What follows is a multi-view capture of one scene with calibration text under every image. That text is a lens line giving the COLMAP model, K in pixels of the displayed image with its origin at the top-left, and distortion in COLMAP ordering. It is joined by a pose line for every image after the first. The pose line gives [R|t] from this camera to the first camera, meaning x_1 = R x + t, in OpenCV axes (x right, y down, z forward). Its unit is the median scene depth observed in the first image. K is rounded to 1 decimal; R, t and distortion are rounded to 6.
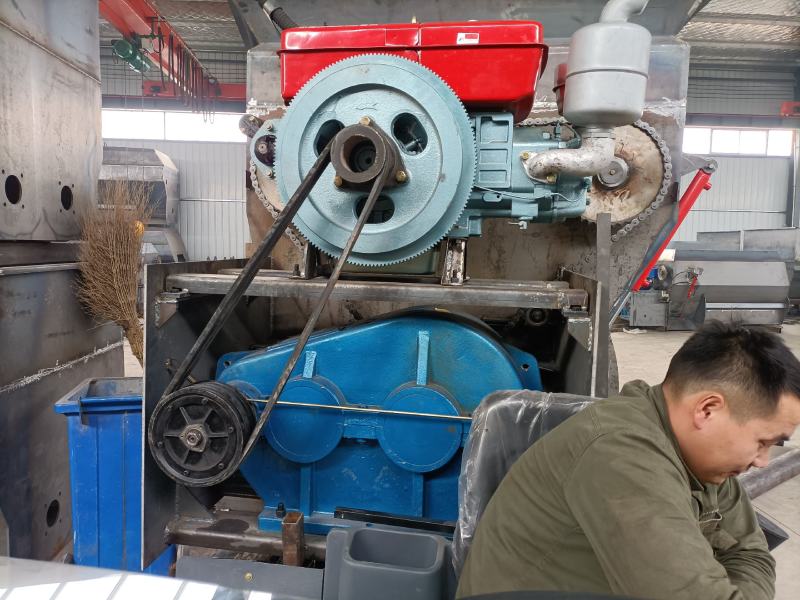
lens RADIAL K [[587.6, 0, 399.5], [0, 587.6, 280.4], [0, 0, 1]] dist [0.061759, -0.083083]
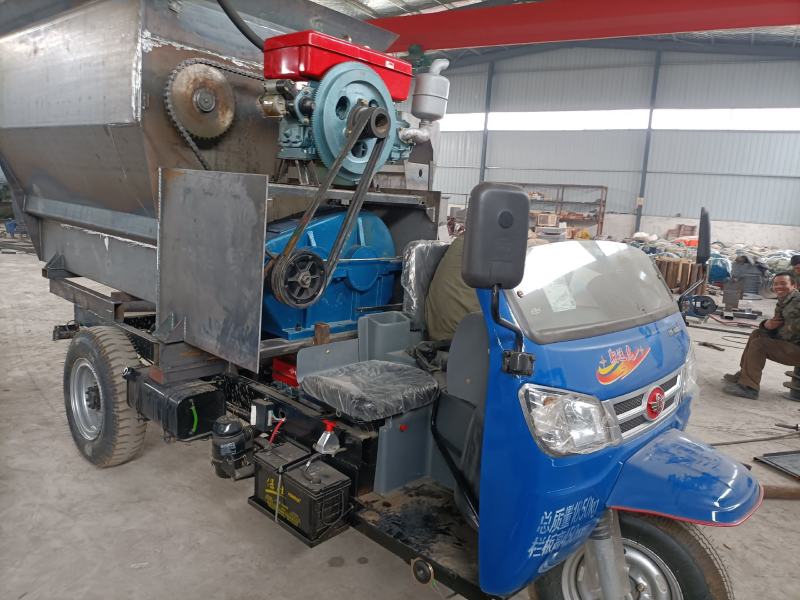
lens RADIAL K [[587.6, 0, 399.5], [0, 587.6, 280.4], [0, 0, 1]] dist [0.061759, -0.083083]
pose [[0.537889, -0.107284, 0.836161, -1.484352], [-0.009172, 0.991066, 0.133059, 0.035582], [-0.842966, -0.079240, 0.532099, -0.117792]]
